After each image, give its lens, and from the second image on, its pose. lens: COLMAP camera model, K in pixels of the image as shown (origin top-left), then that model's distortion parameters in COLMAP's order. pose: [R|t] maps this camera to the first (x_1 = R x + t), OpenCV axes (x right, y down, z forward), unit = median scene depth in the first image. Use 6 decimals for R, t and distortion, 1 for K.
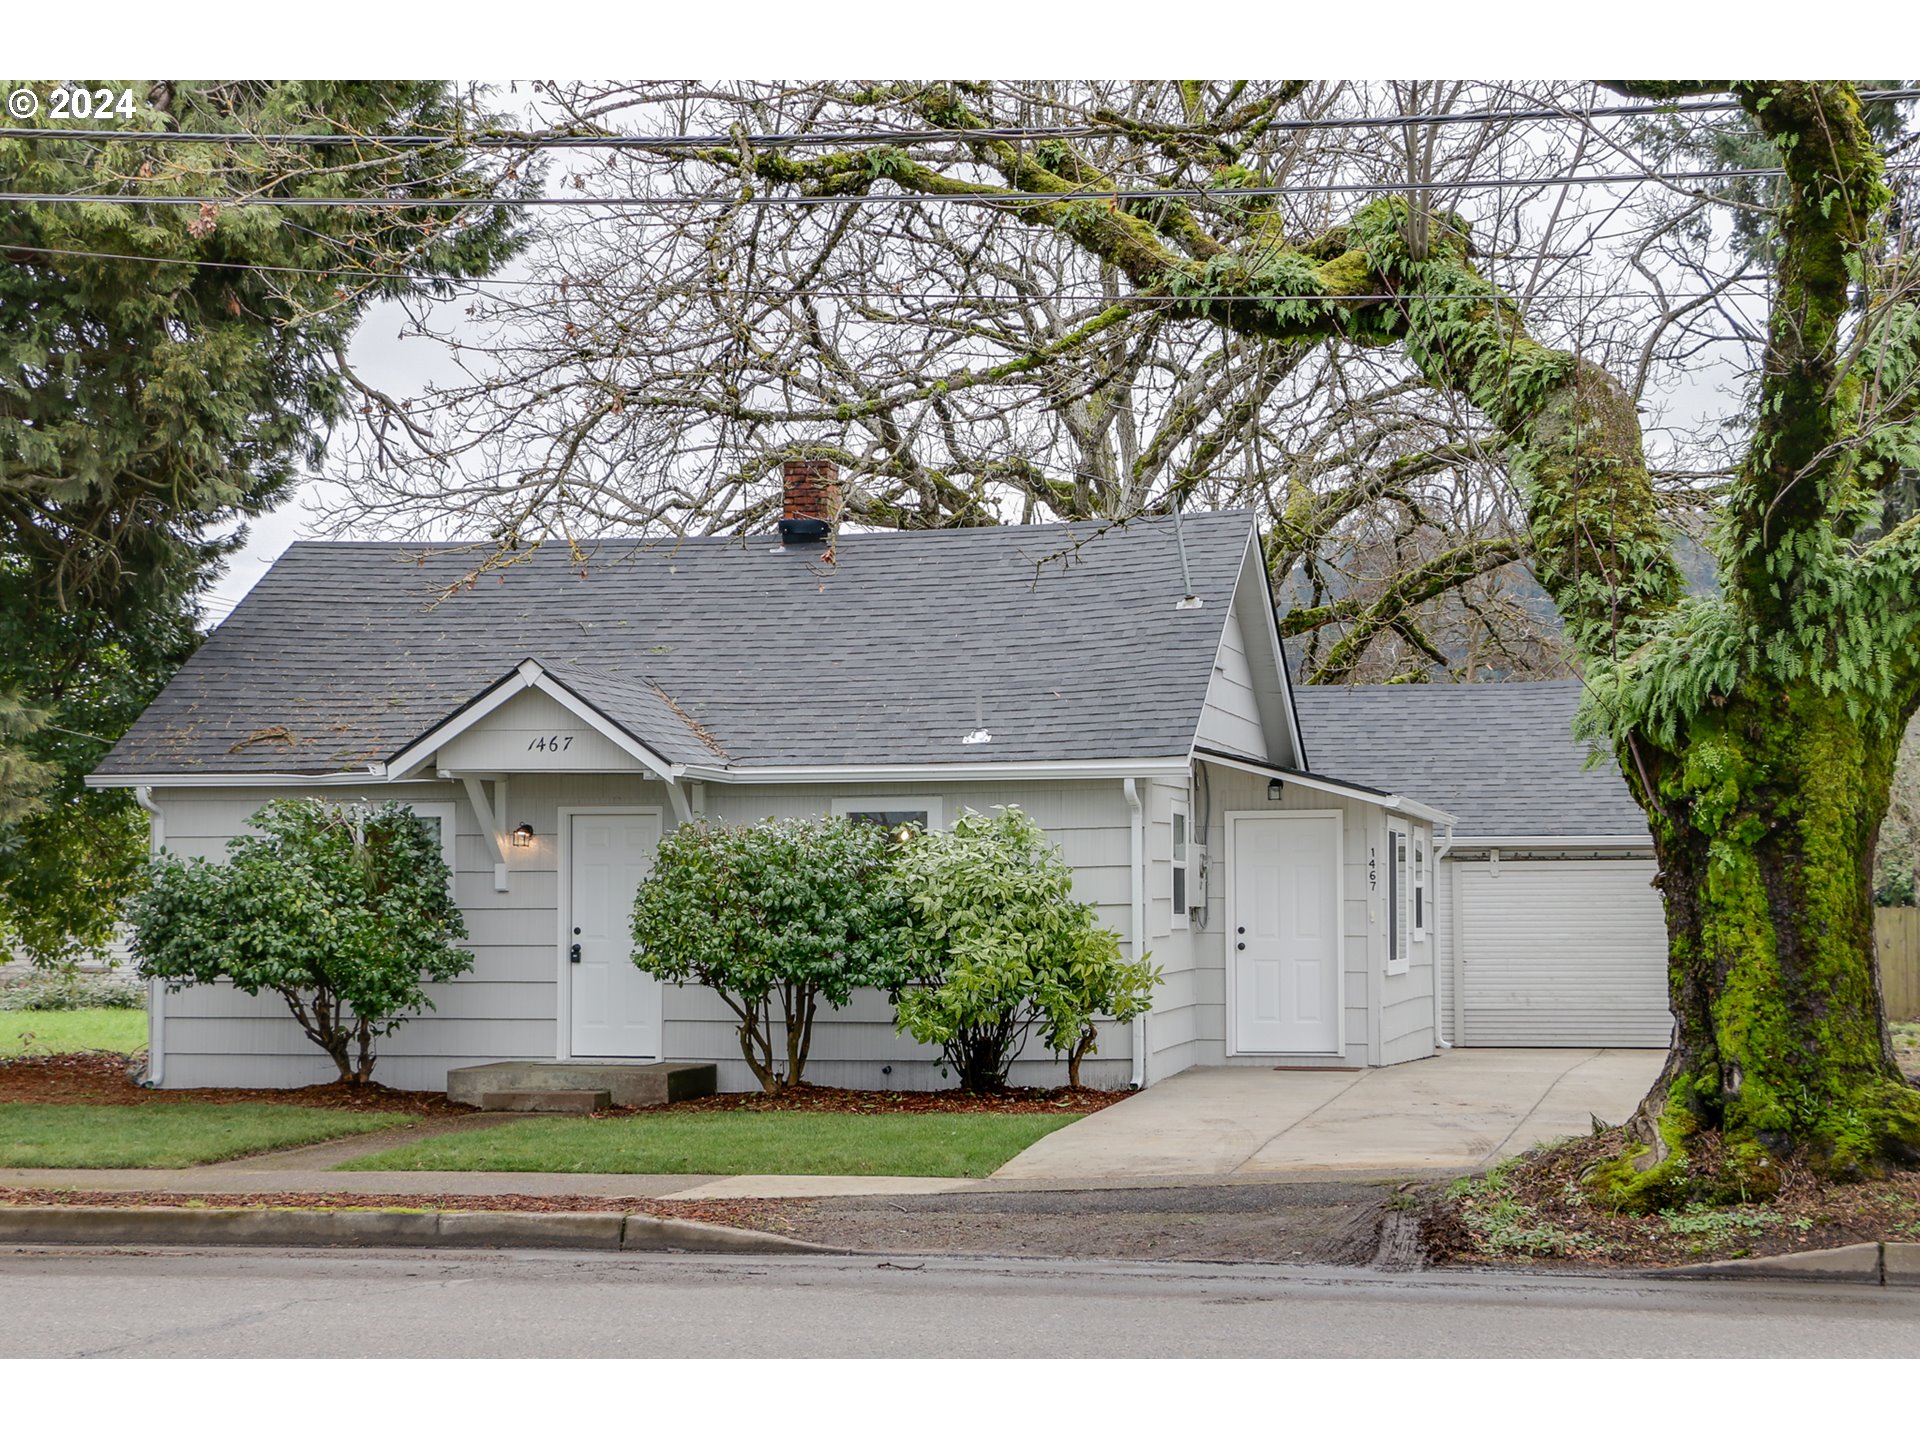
lens RADIAL K [[3129.0, 0, 1007.8], [0, 3129.0, 754.1], [0, 0, 1]] dist [0.048874, 0.241826]
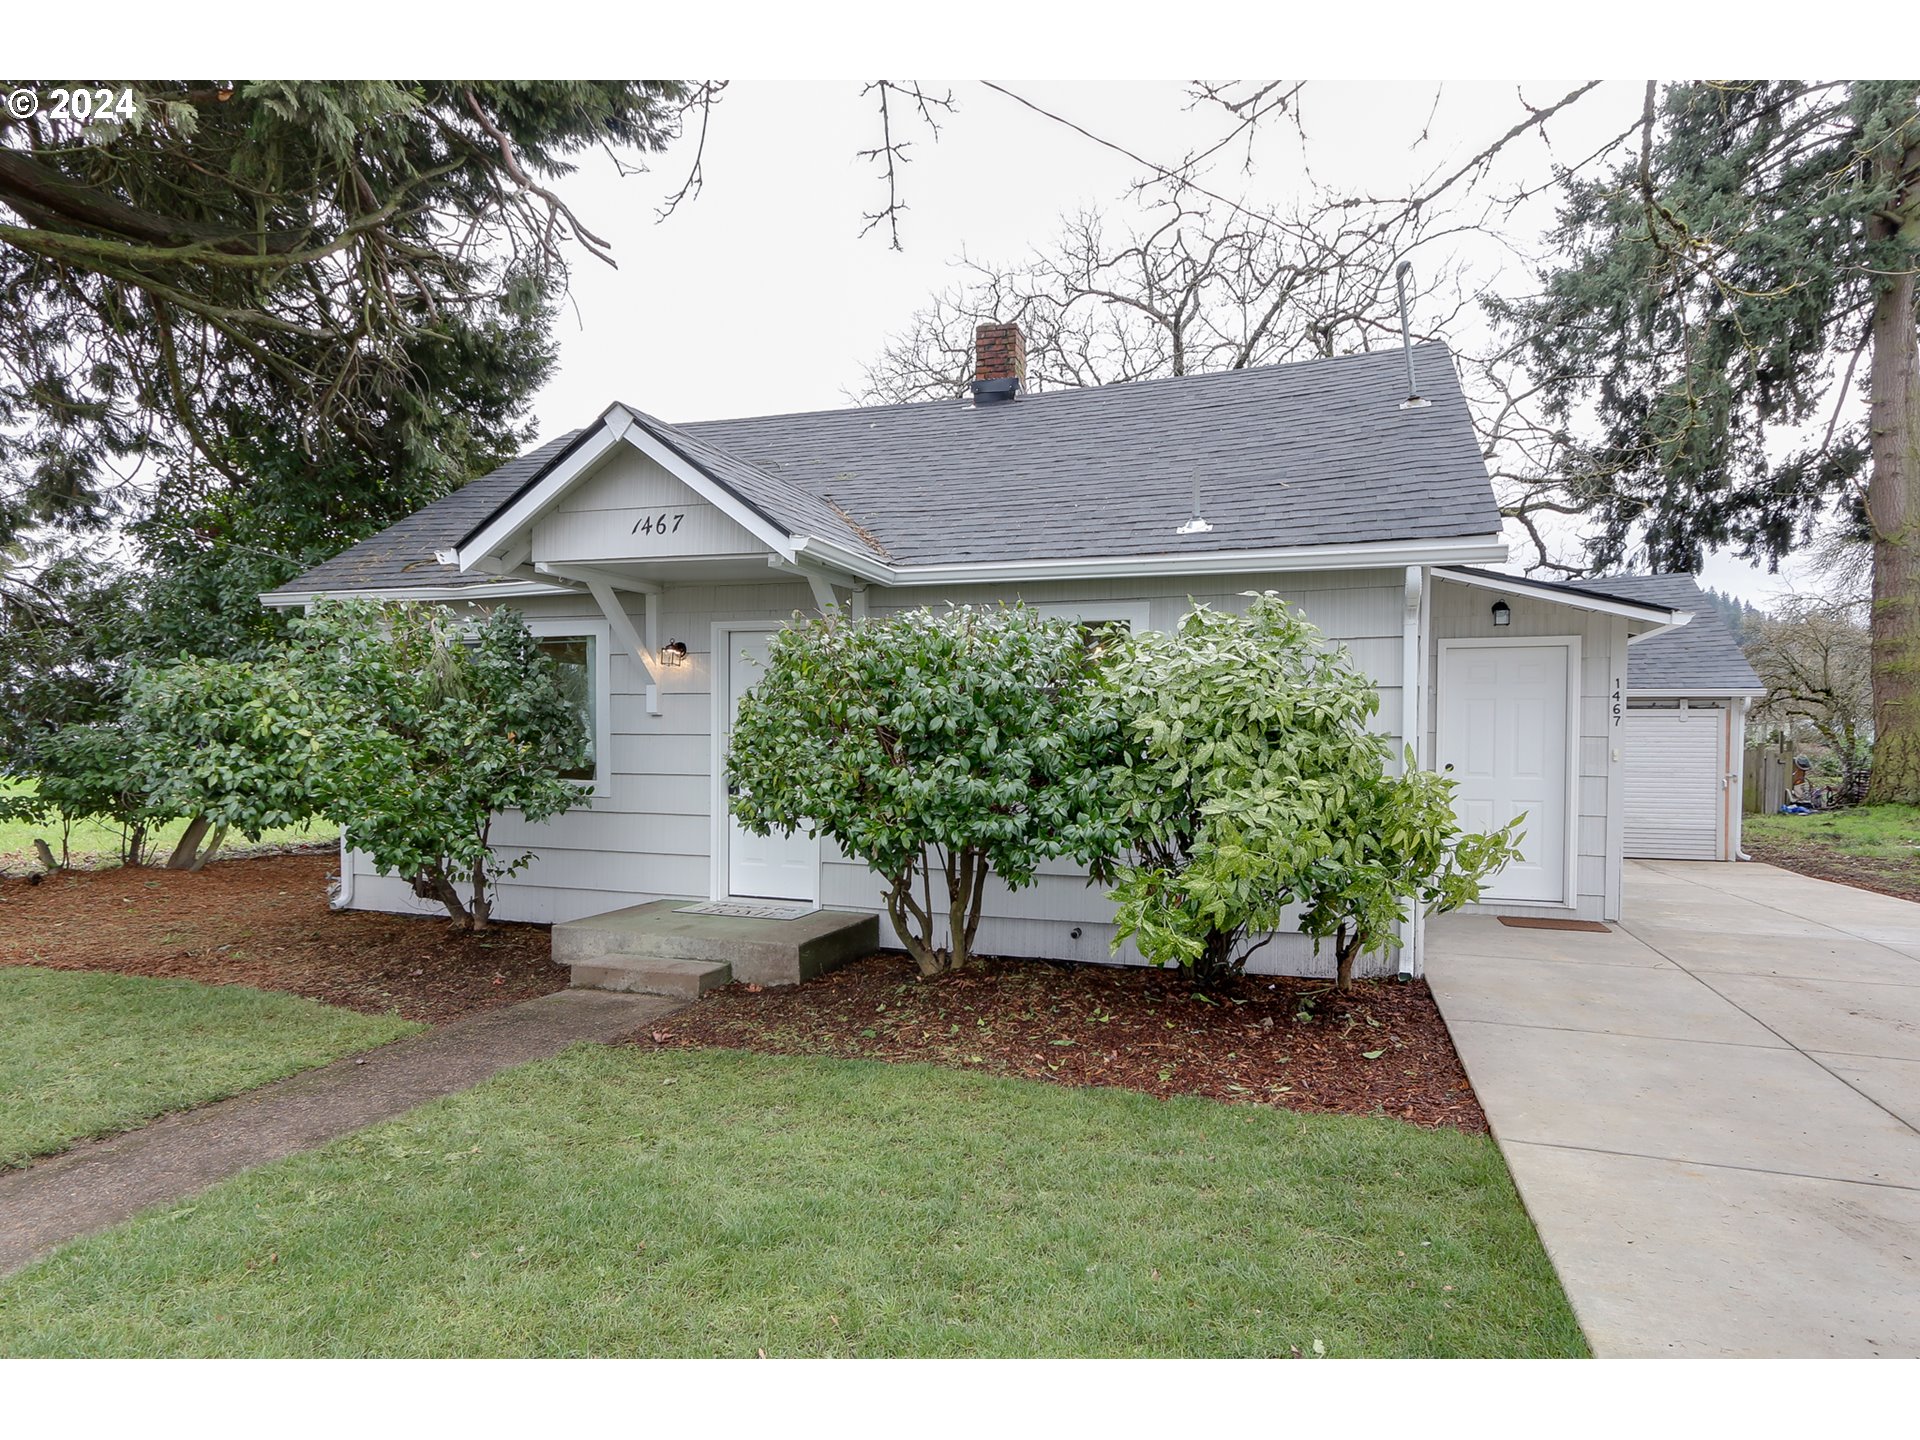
lens RADIAL K [[1076.5, 0, 989.9], [0, 1076.5, 762.4], [0, 0, 1]] dist [-0.009080, -0.001134]
pose [[0.996204, 0.013860, -0.085944, -0.040444], [-0.007974, 0.997622, 0.068459, 0.039152], [0.086688, -0.067514, 0.993945, 0.772411]]
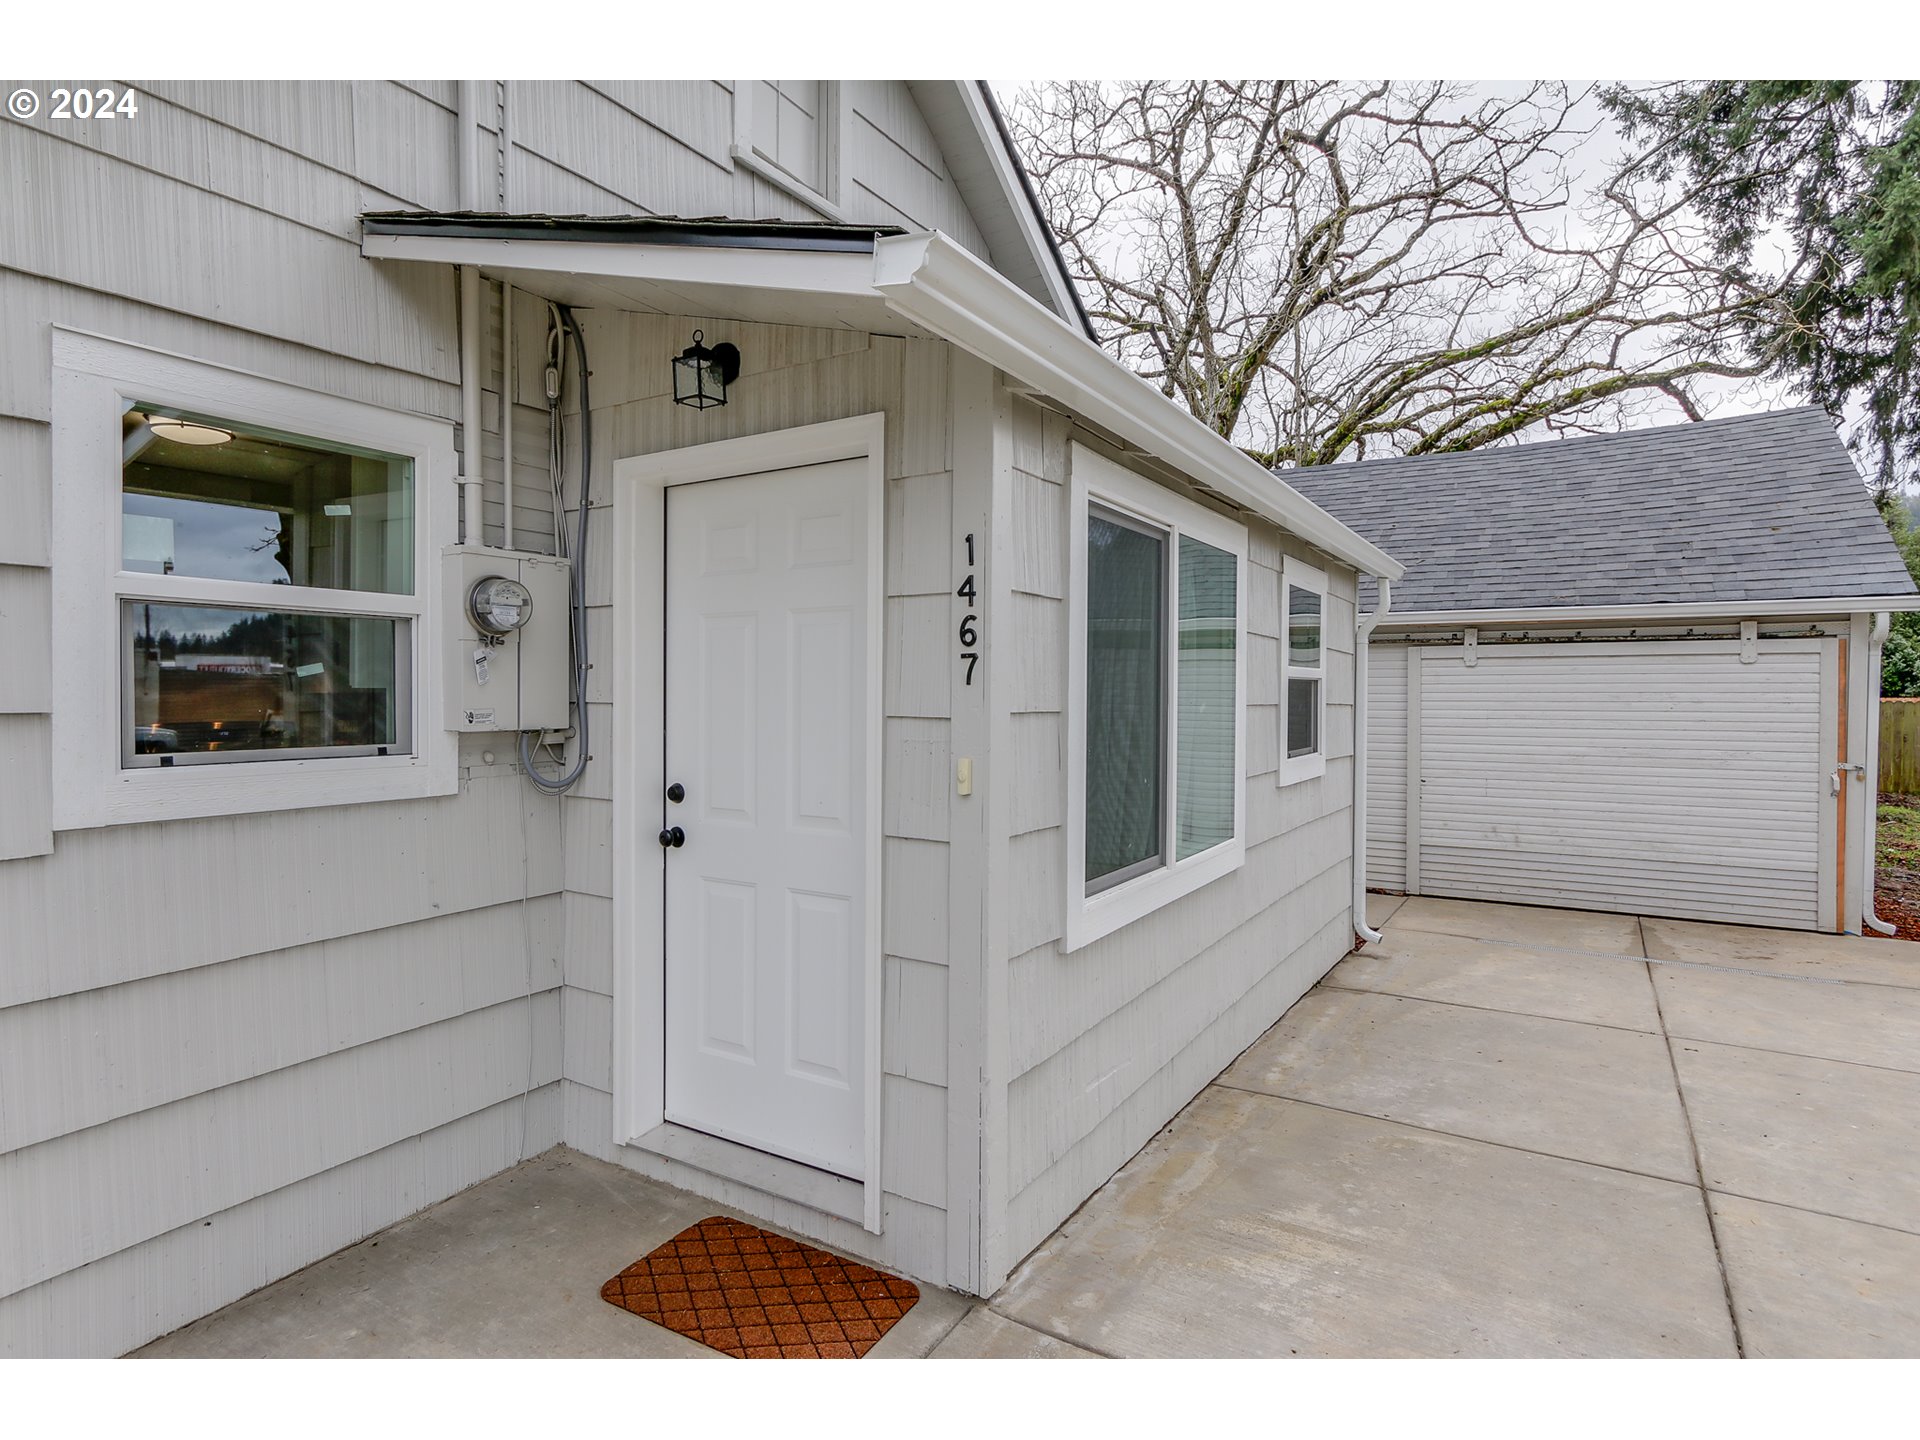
lens RADIAL K [[1031.1, 0, 938.9], [0, 1031.1, 713.7], [0, 0, 1]] dist [-0.006623, -0.001826]
pose [[0.945547, 0.011861, -0.325270, 0.164673], [0.011674, 0.997457, 0.070307, 0.045039], [0.325277, -0.070276, 0.943004, 1.036664]]
